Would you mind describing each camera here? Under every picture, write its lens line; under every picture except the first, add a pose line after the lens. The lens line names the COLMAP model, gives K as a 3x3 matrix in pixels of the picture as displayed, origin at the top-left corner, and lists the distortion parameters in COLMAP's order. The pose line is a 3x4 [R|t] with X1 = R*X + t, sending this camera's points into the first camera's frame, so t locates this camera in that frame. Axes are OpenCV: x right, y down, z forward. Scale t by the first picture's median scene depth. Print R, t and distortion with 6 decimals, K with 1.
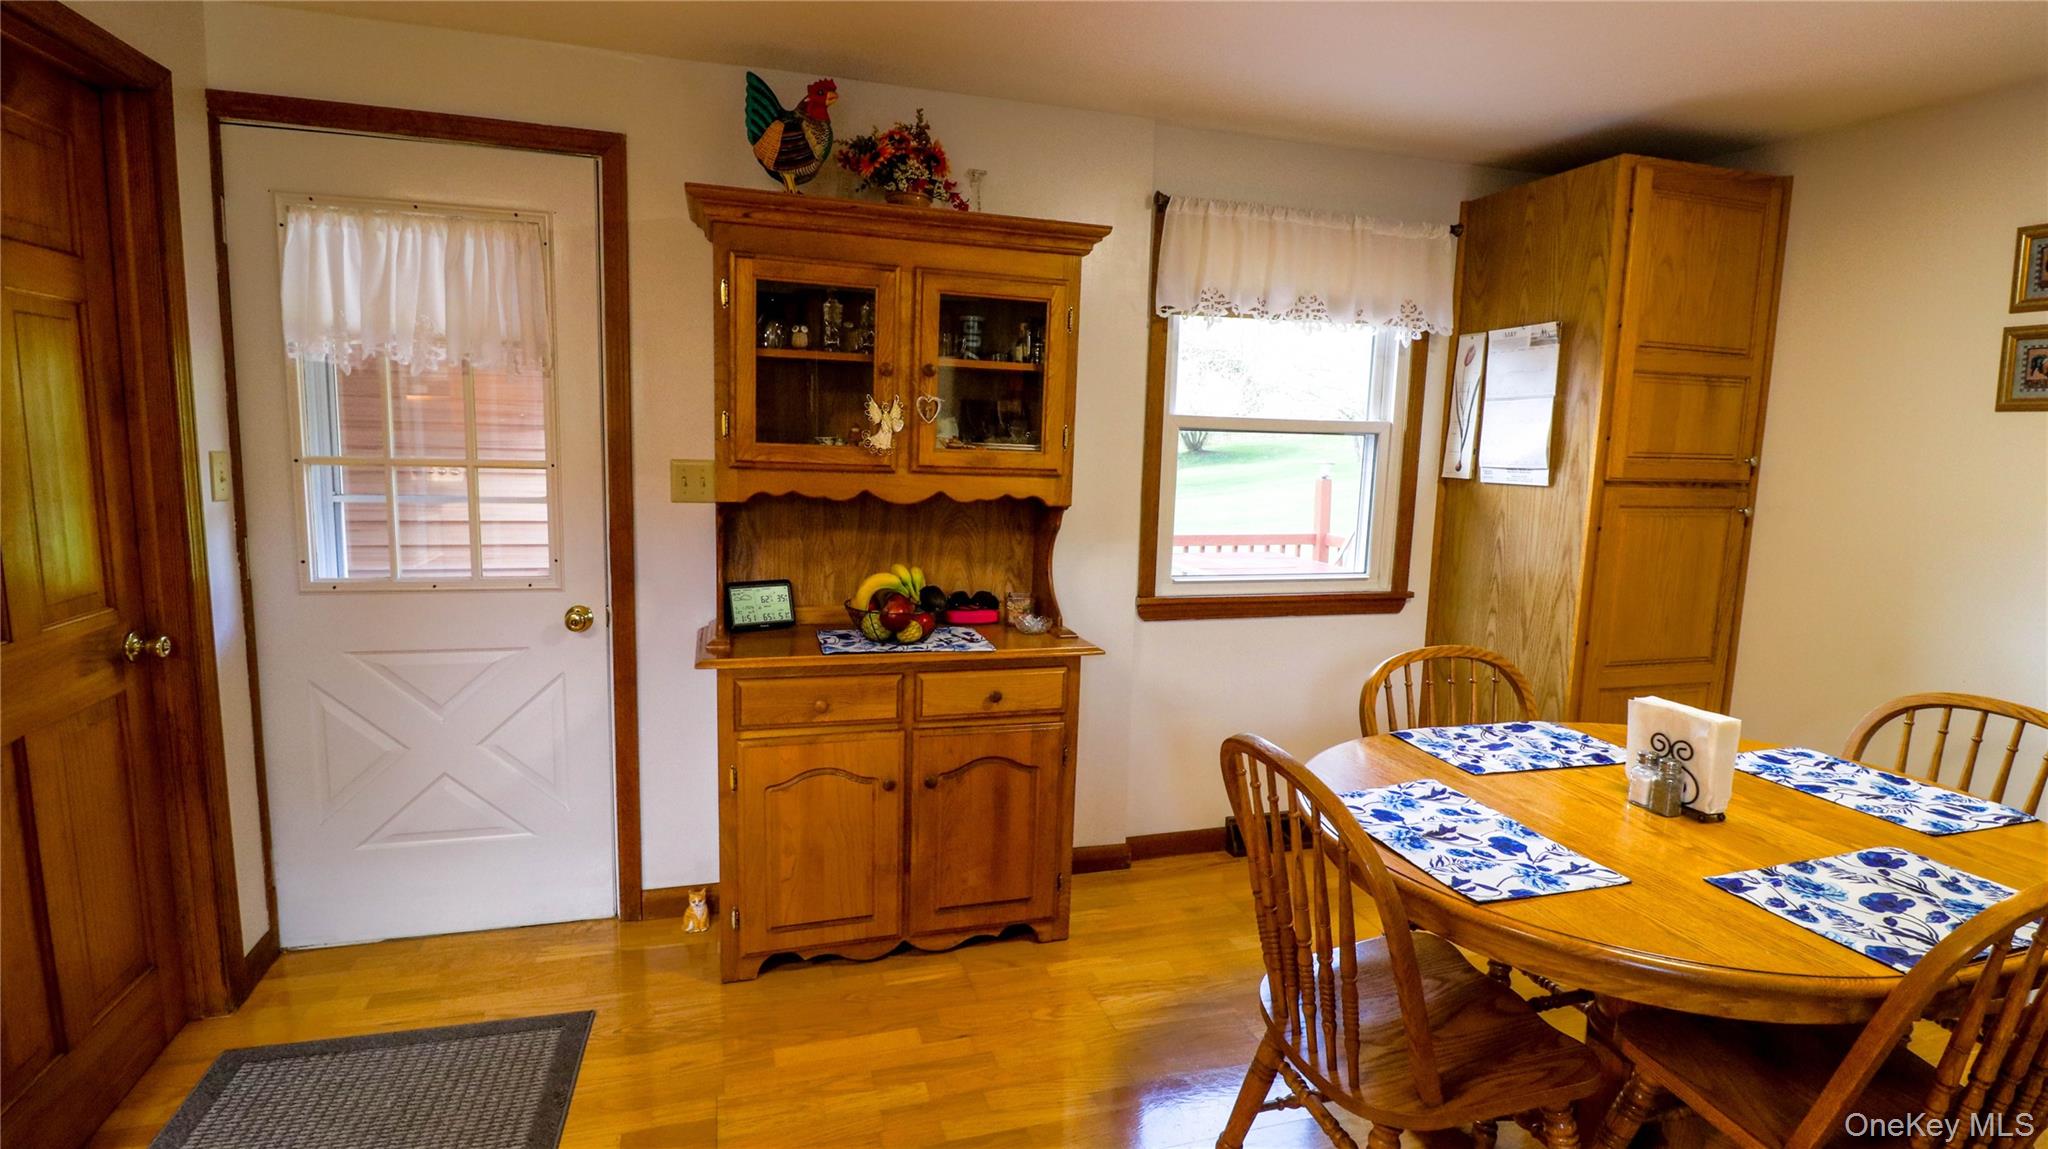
lens RADIAL K [[994.2, 0, 1024.0], [0, 994.2, 574.5], [0, 0, 1]] dist [-0.002212, -0.014870]
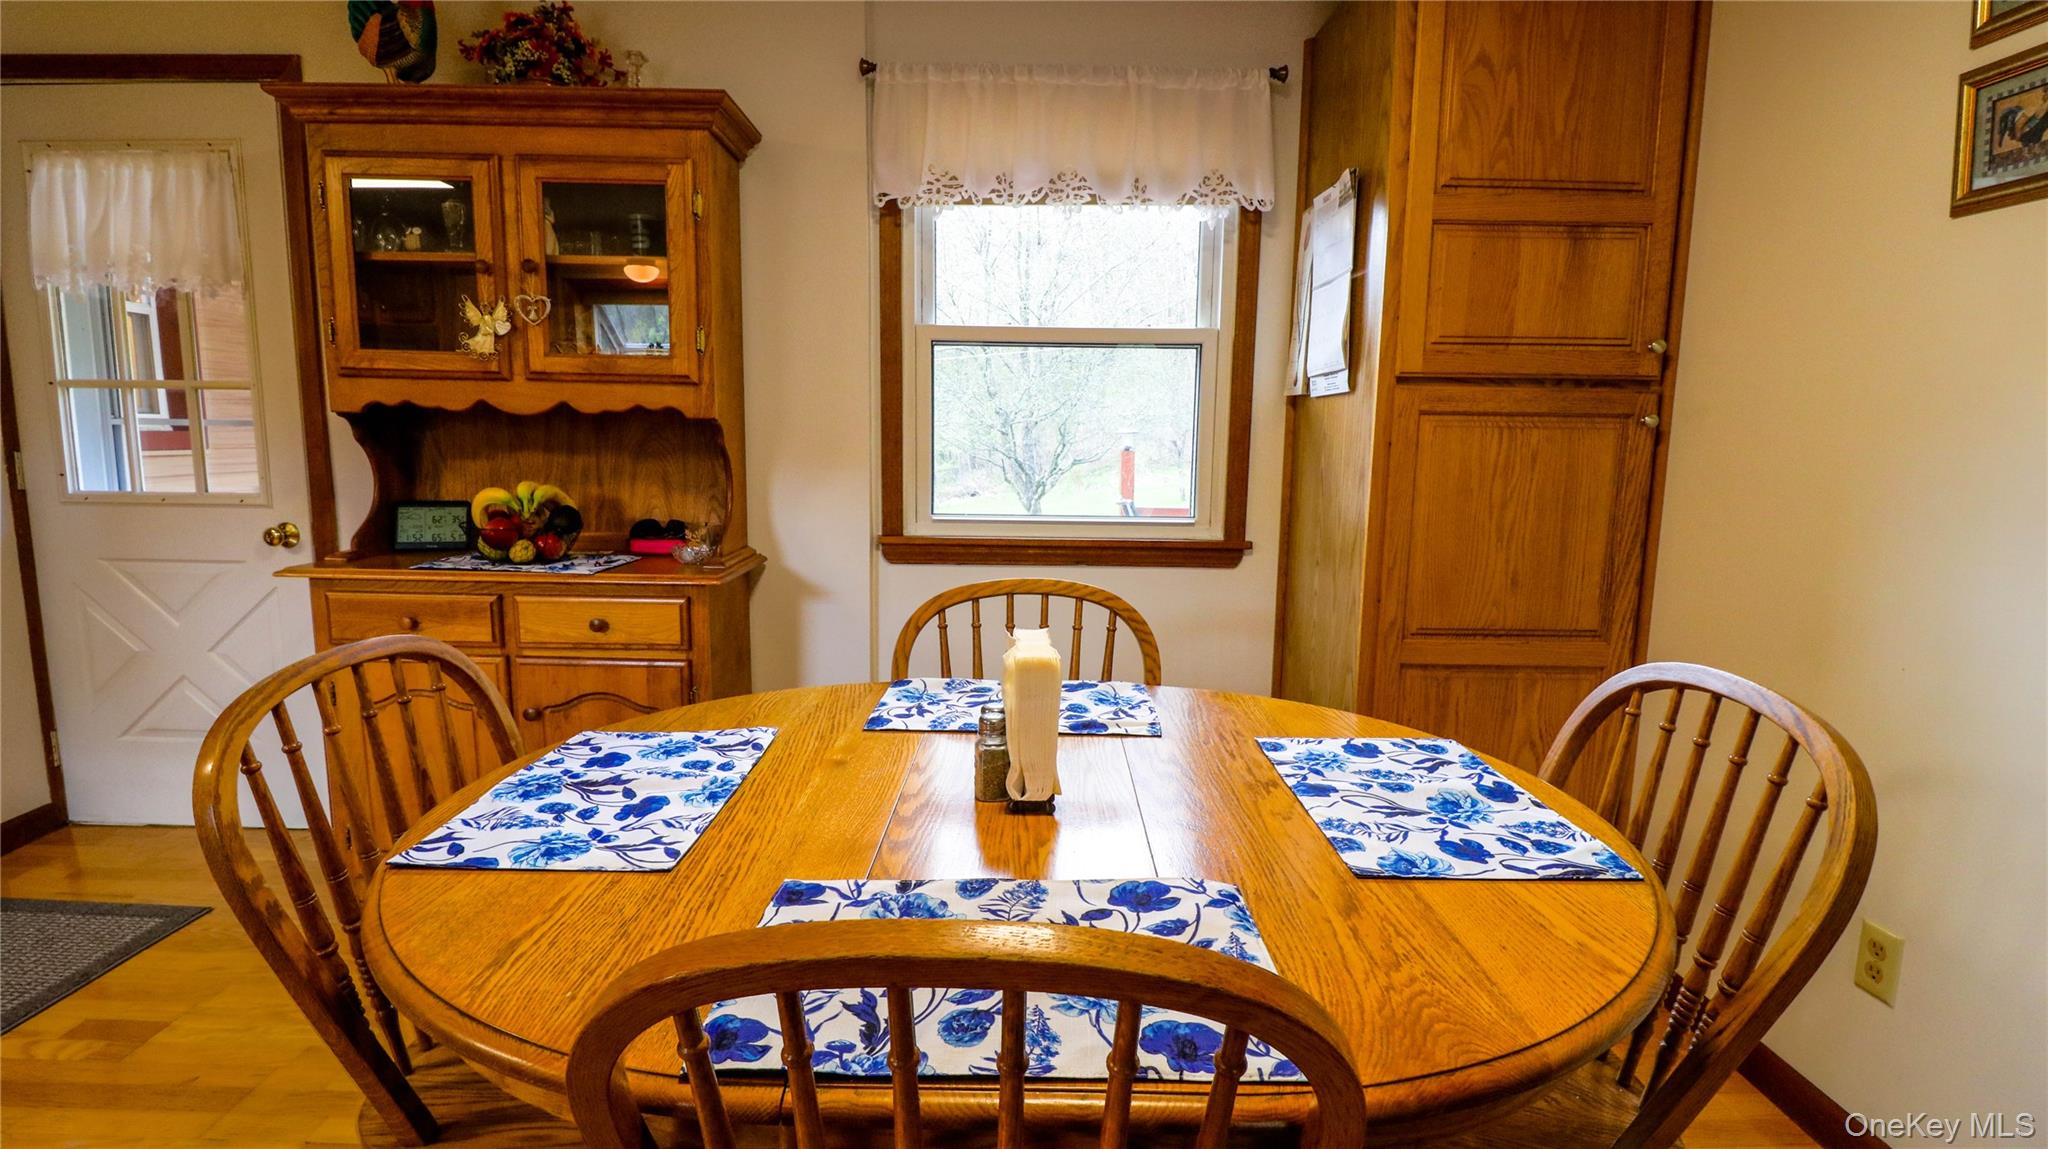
lens RADIAL K [[974.7, 0, 1018.0], [0, 974.7, 572.7], [0, 0, 1]] dist [0.002351, -0.016277]
pose [[0.957615, 0.027881, -0.286698, 0.581247], [-0.028273, 0.999596, 0.002775, 0.060752], [0.286660, 0.005449, 0.958017, 0.257626]]
